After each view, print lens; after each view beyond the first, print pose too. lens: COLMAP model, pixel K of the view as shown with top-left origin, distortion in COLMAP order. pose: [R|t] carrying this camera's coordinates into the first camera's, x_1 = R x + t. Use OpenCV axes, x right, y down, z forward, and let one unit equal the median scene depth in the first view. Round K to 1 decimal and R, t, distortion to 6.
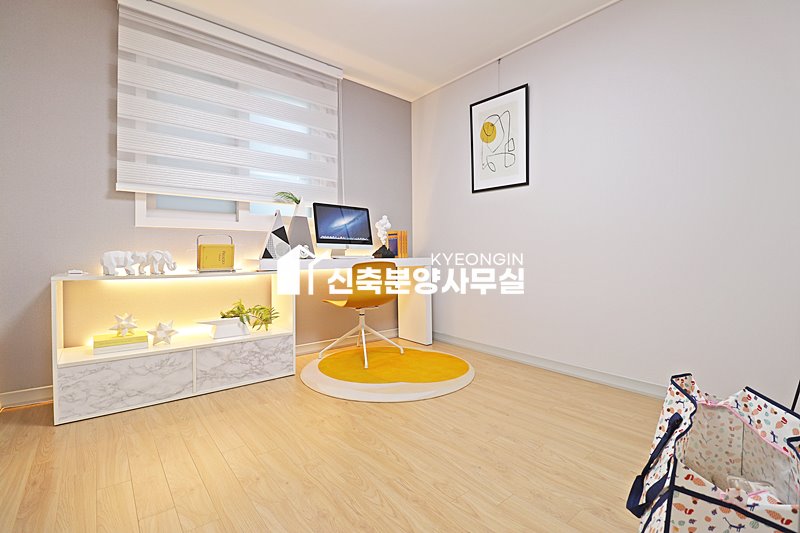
lens RADIAL K [[369.5, 0, 400.5], [0, 369.5, 262.3], [0, 0, 1]] dist [-0.005083, -0.007770]
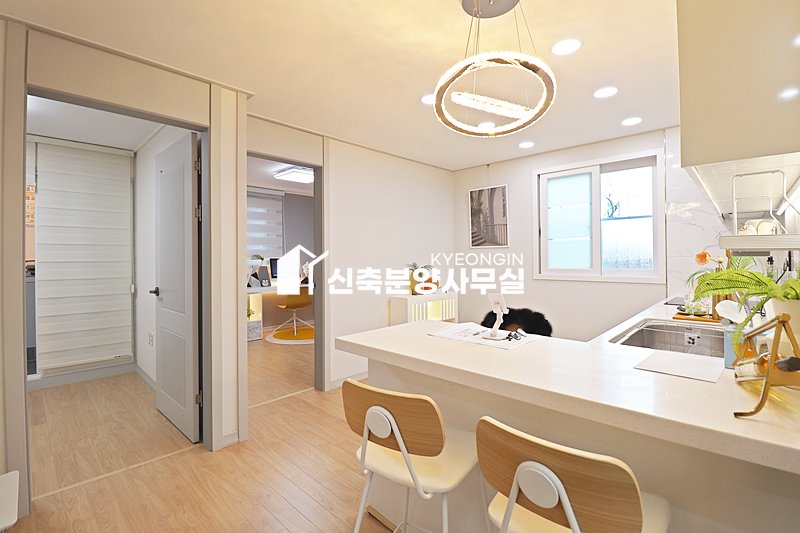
lens RADIAL K [[369.5, 0, 397.9], [0, 369.5, 262.6], [0, 0, 1]] dist [-0.005083, -0.007770]
pose [[0.992833, -0.008515, 0.119206, 0.232464], [0.009706, 0.999909, -0.009410, -0.113225], [-0.119115, 0.010499, 0.992825, -1.153318]]
